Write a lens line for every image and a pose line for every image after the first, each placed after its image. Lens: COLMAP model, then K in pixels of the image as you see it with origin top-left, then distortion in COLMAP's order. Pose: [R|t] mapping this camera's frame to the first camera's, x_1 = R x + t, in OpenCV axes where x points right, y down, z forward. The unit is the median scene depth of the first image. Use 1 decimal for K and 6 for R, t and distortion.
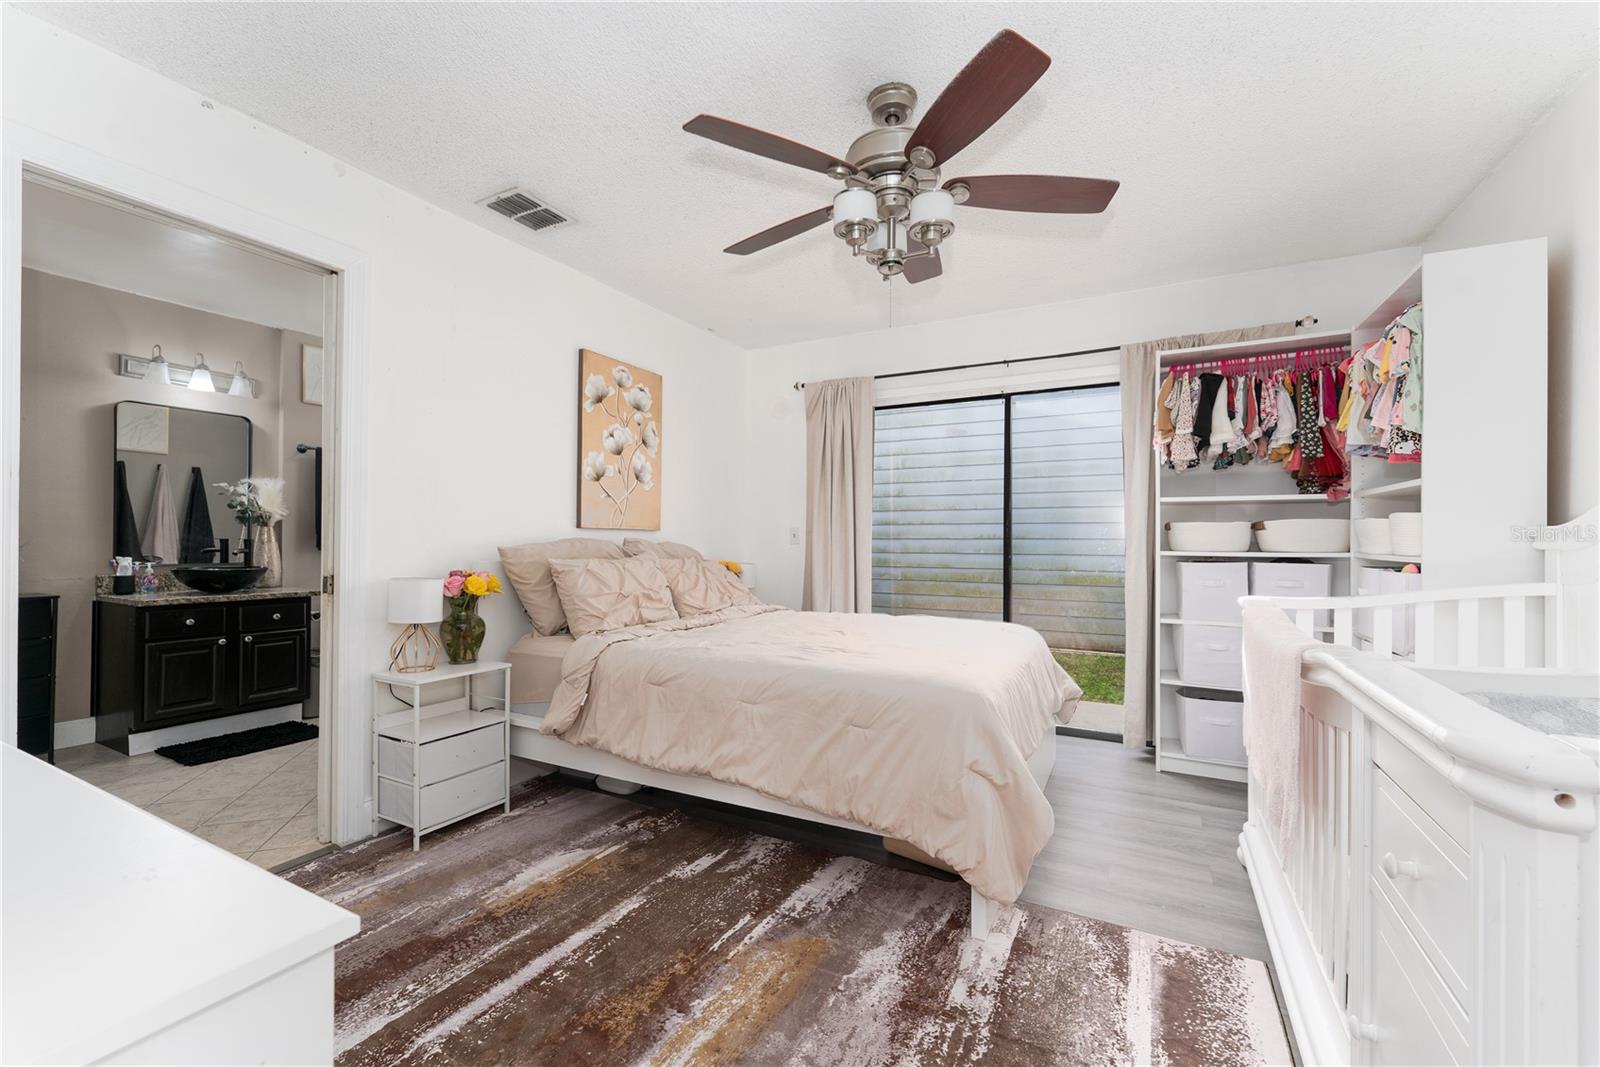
lens RADIAL K [[657.3, 0, 802.1], [0, 657.3, 538.9], [0, 0, 1]] dist [-0.001684, 0.000120]
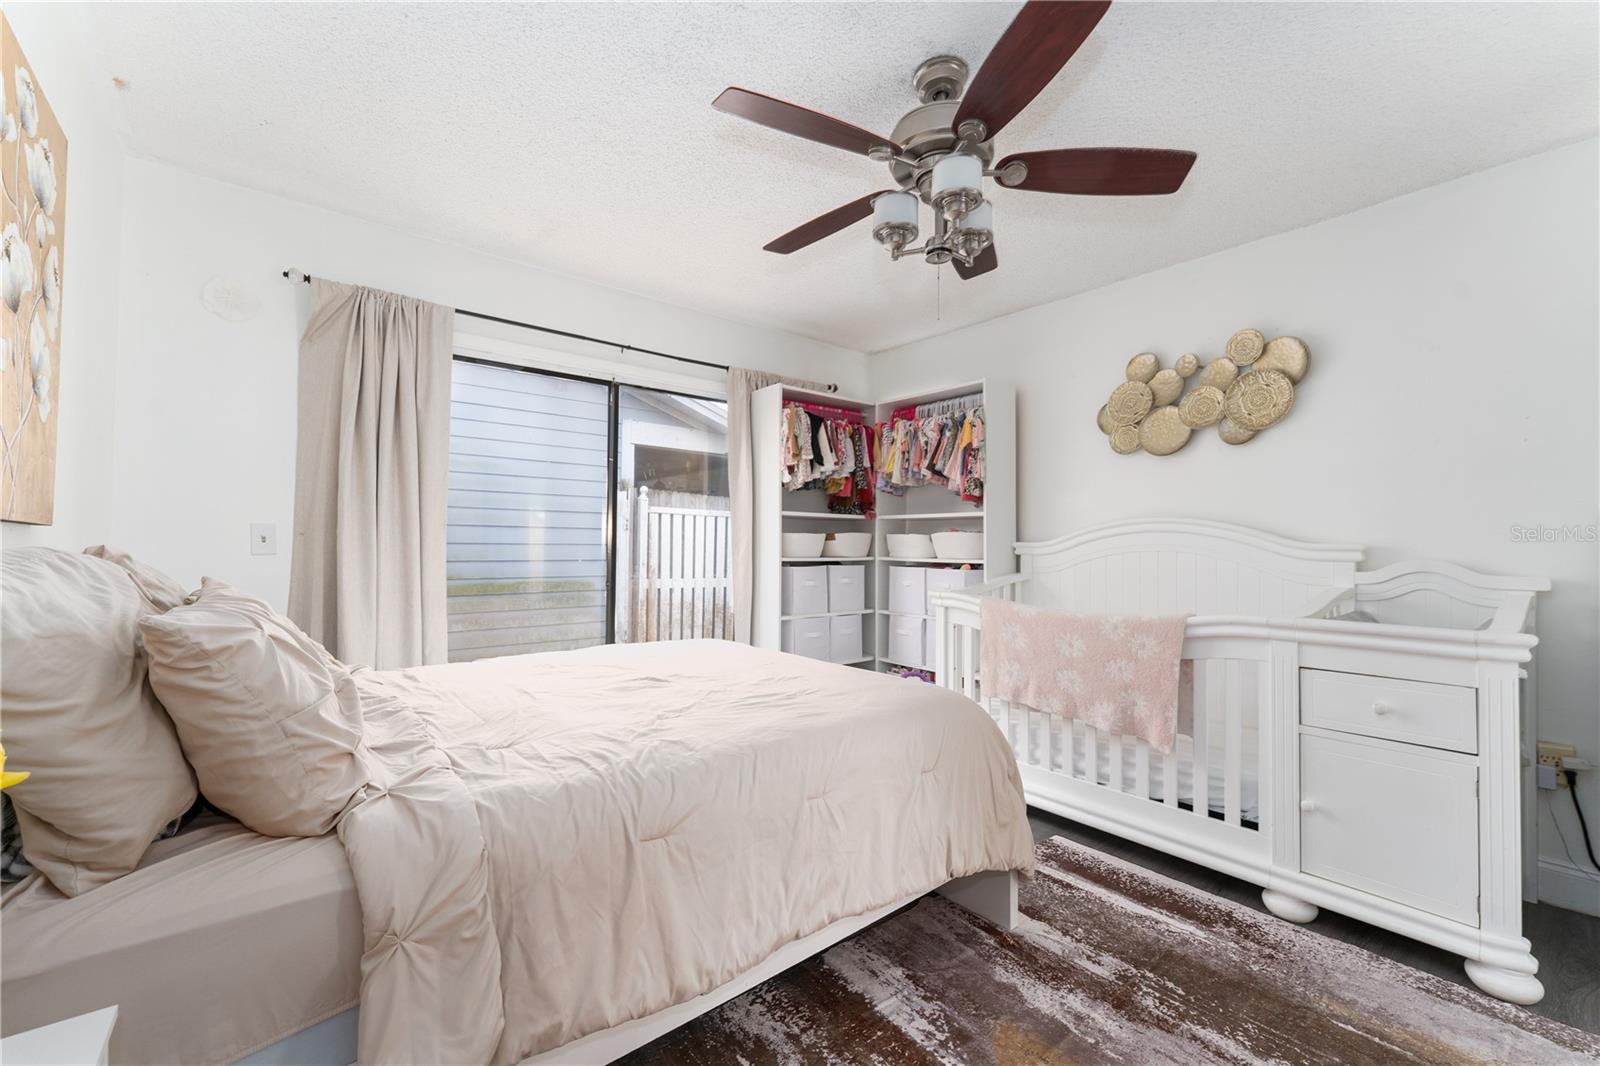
lens RADIAL K [[657.3, 0, 802.1], [0, 657.3, 538.4], [0, 0, 1]] dist [-0.001684, 0.000120]
pose [[0.388517, 0.010368, 0.921383, -0.727243], [-0.003827, 0.999946, -0.009638, -0.006856], [-0.921434, 0.000218, 0.388536, 0.776465]]
